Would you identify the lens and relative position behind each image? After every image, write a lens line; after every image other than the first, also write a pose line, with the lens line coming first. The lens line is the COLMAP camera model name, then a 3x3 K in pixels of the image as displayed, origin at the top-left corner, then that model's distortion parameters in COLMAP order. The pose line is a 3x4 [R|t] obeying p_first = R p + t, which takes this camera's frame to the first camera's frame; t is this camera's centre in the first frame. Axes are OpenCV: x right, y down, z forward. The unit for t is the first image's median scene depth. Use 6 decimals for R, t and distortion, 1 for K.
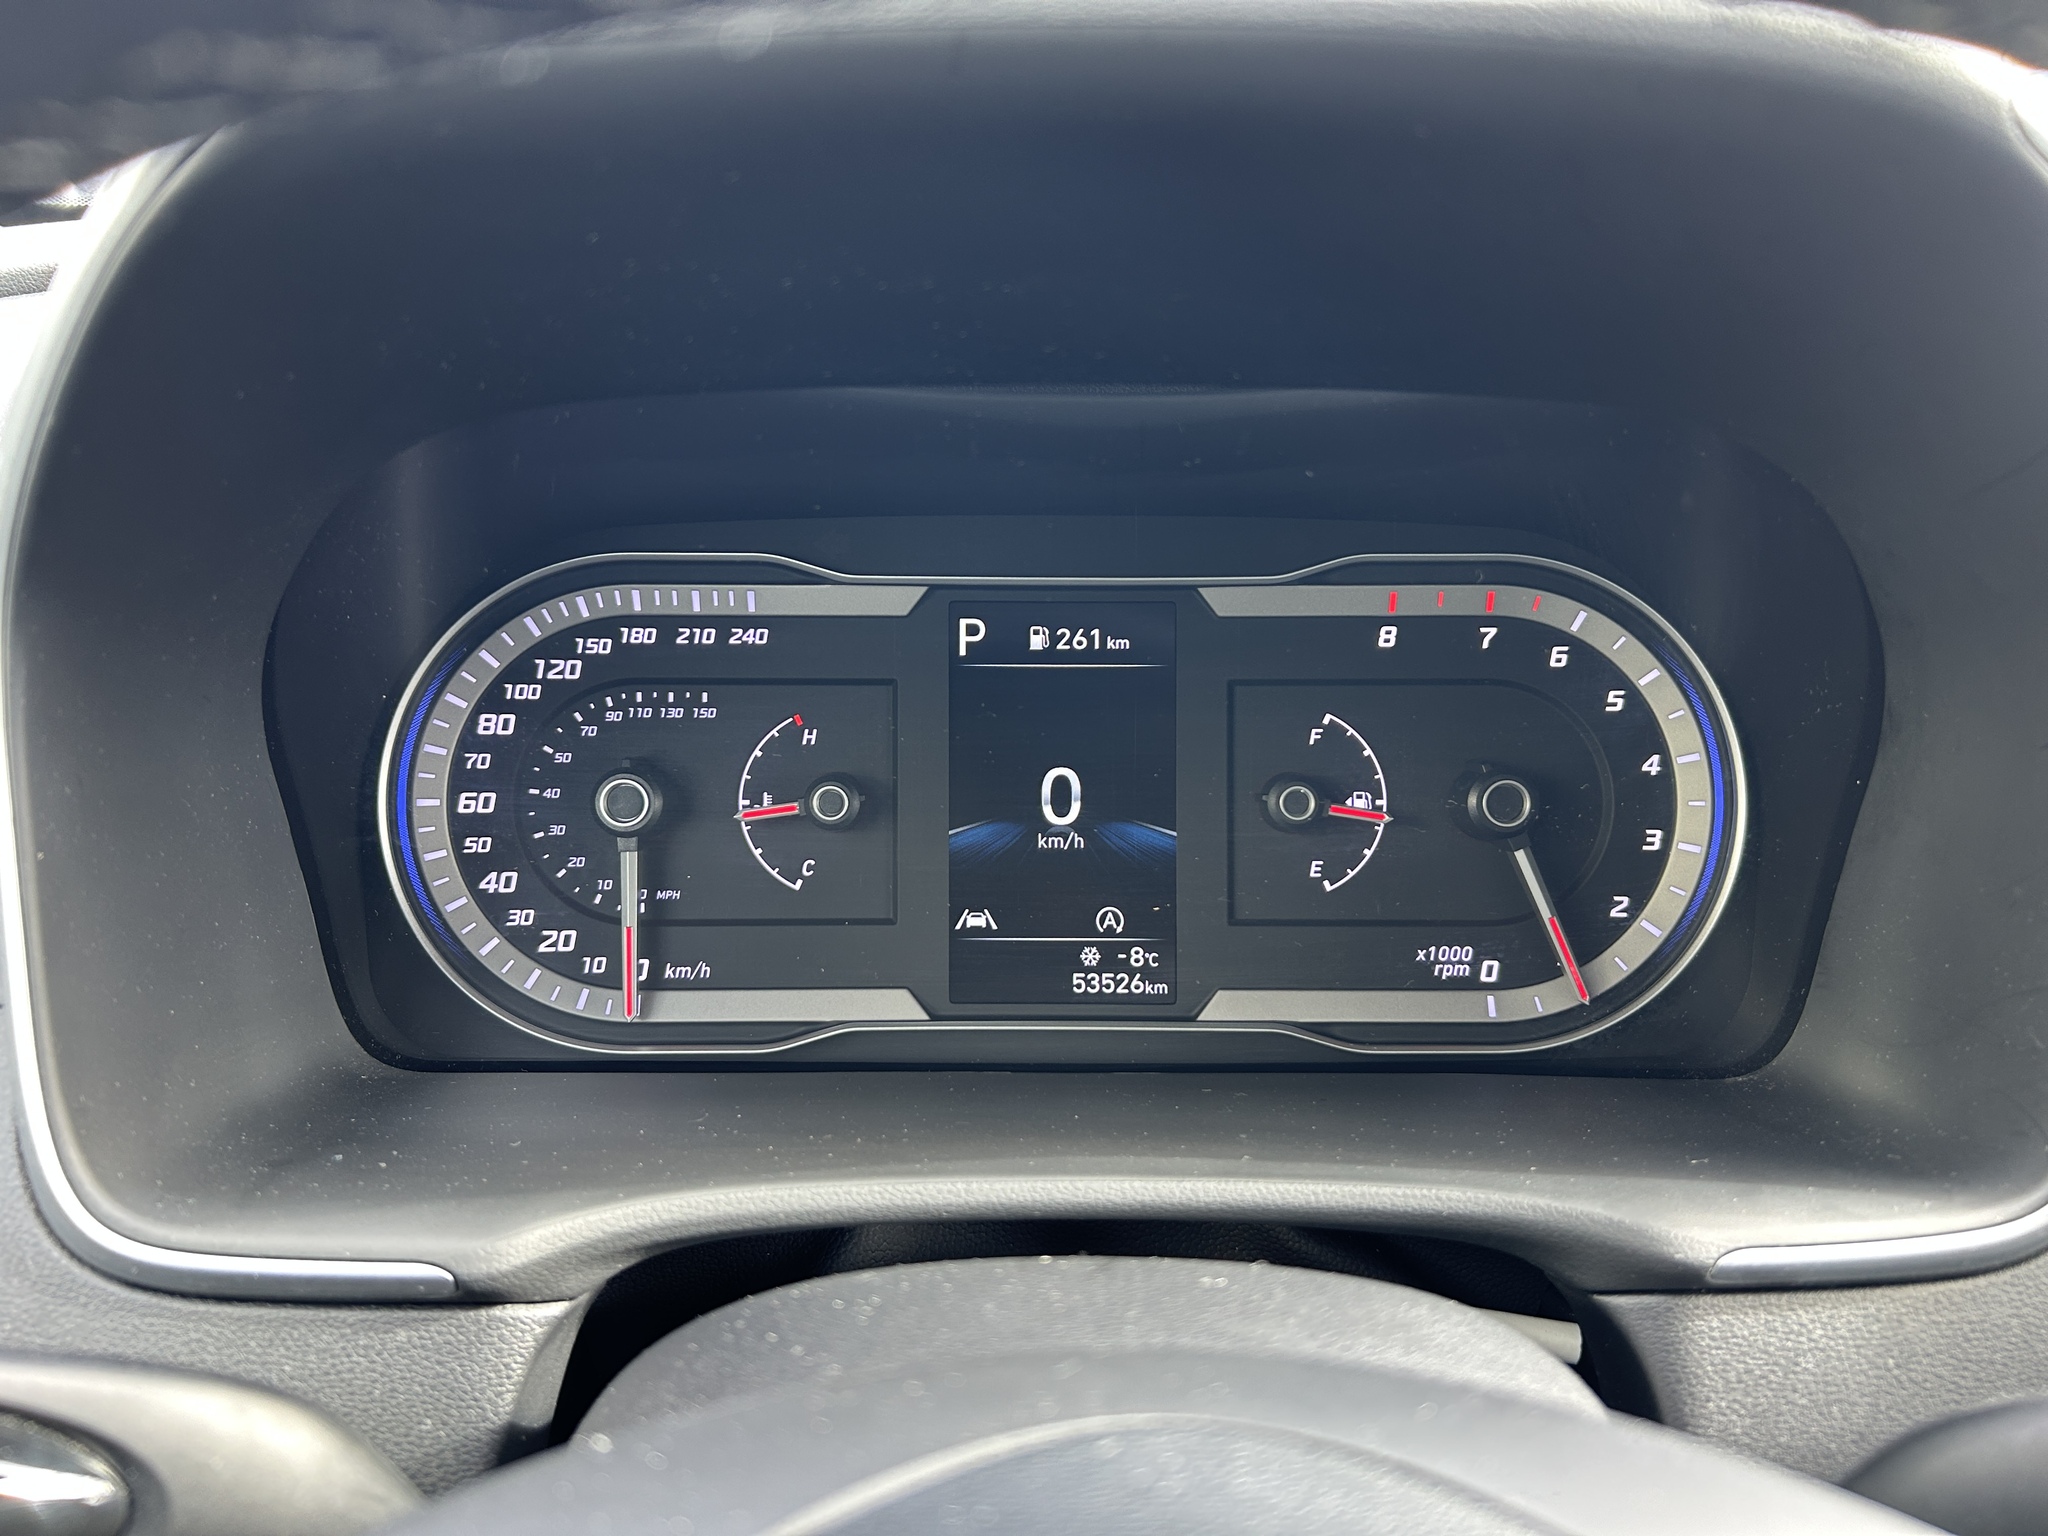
lens RADIAL K [[1539.3, 0, 1039.3], [0, 1539.3, 783.5], [0, 0, 1]] dist [0.045984, -0.042571]
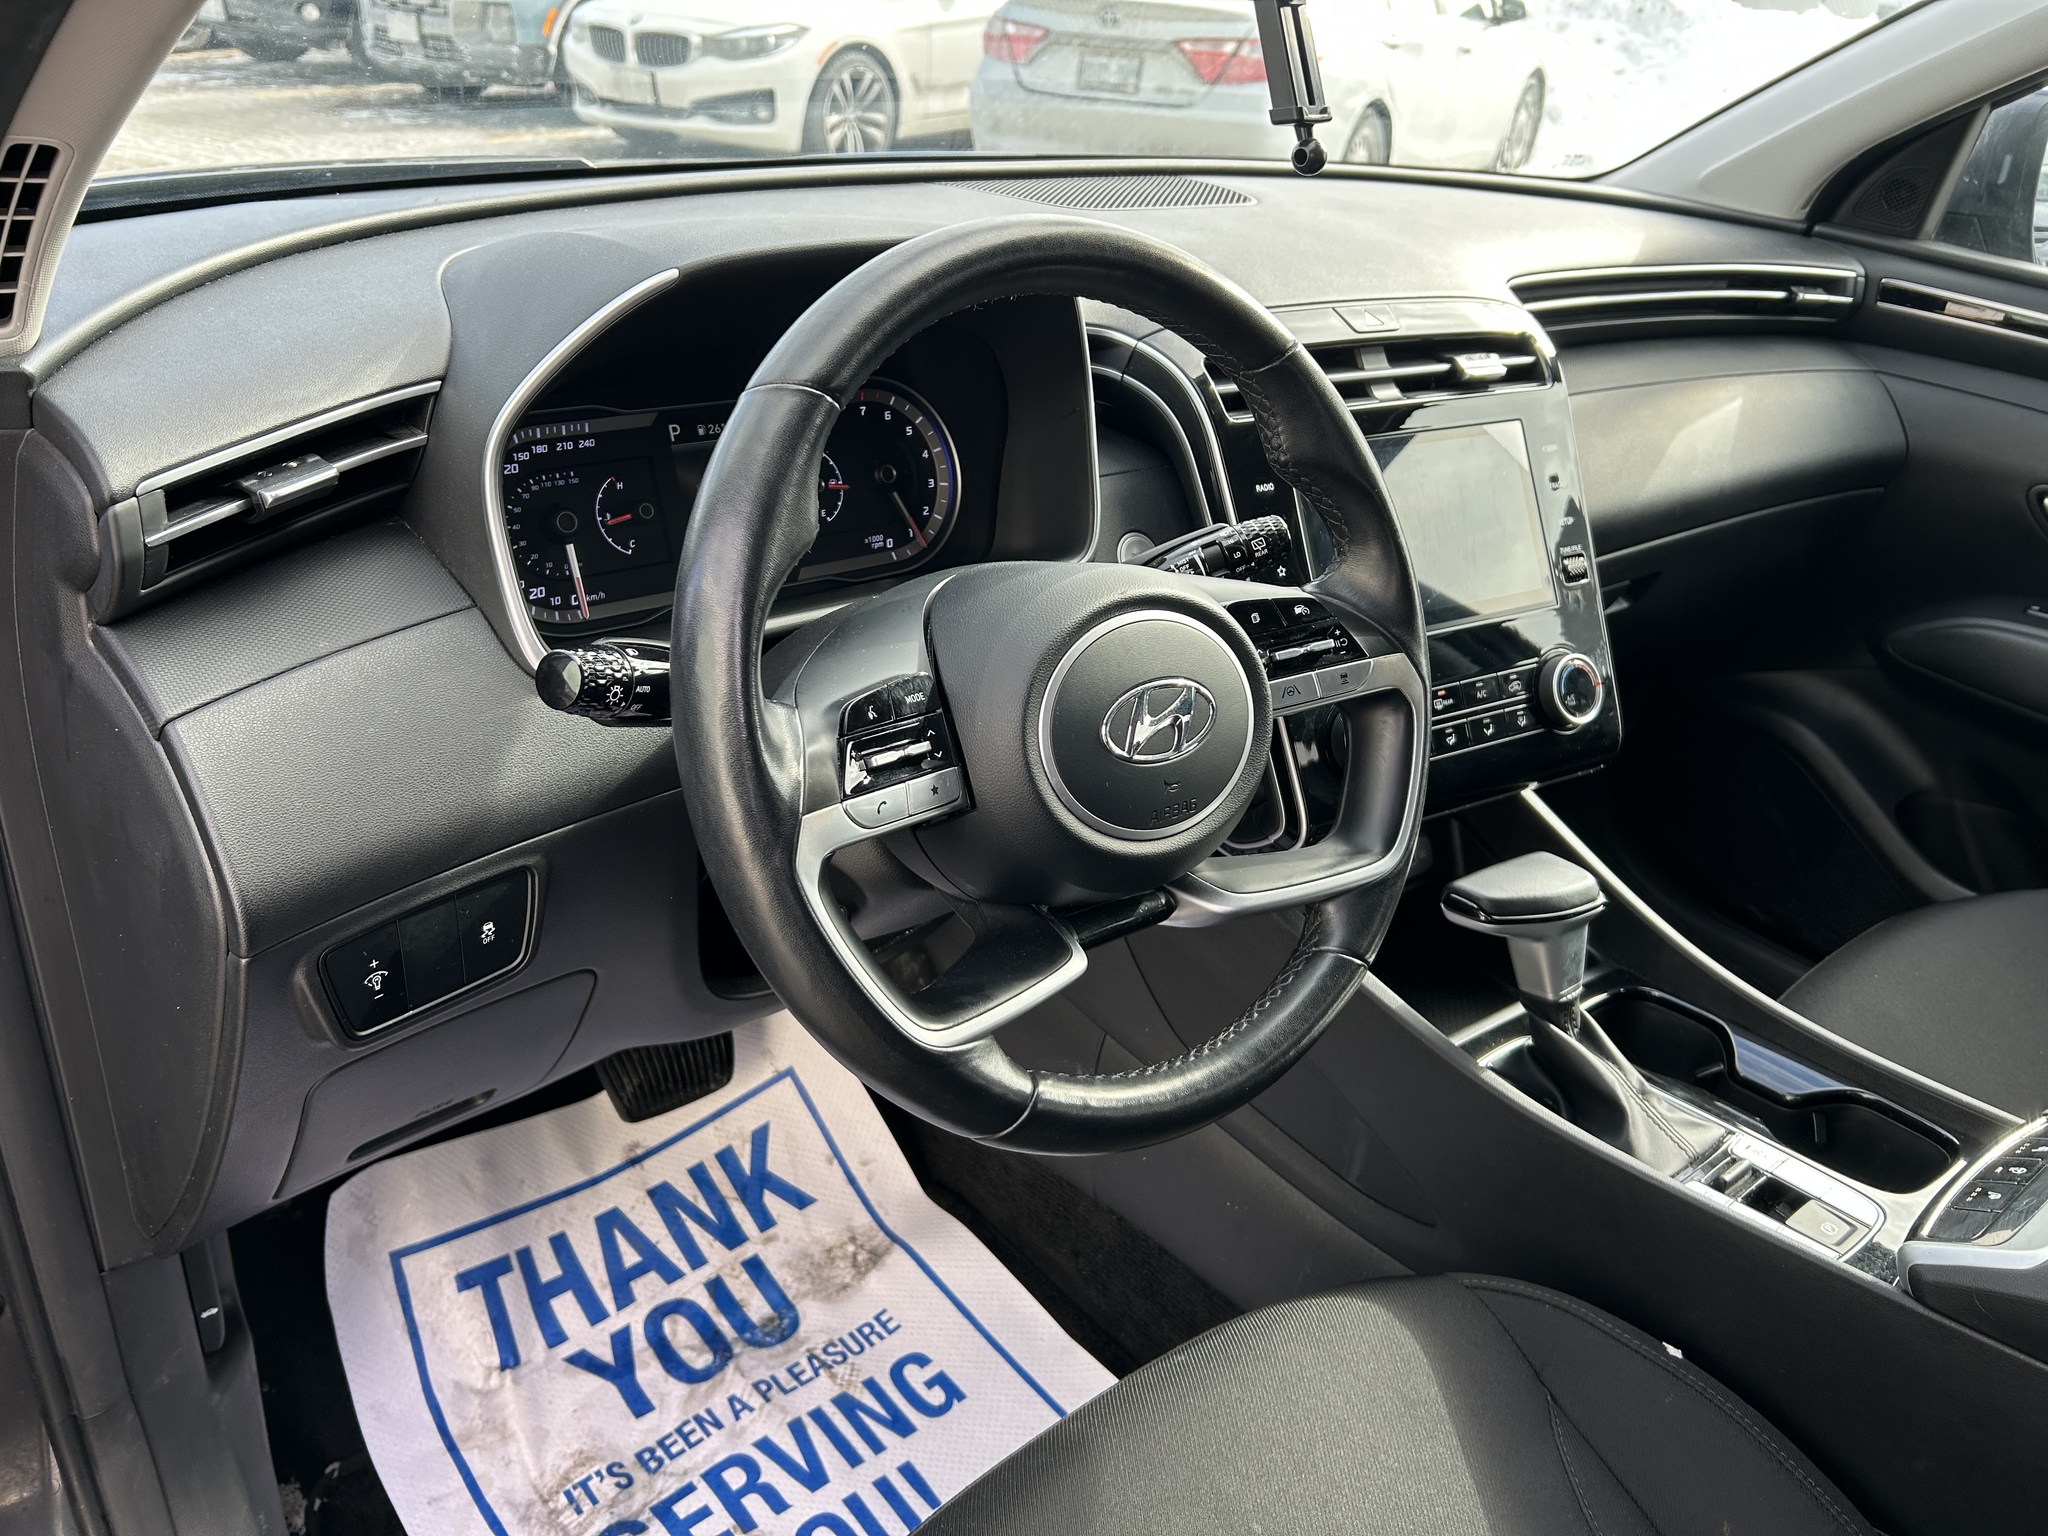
lens RADIAL K [[1539.3, 0, 1004.8], [0, 1539.3, 771.3], [0, 0, 1]] dist [0.045984, -0.042571]
pose [[0.783305, -0.237728, 0.574385, -1.108428], [0.181733, 0.971194, 0.154127, 0.129579], [-0.594480, -0.016343, 0.803944, -1.159375]]
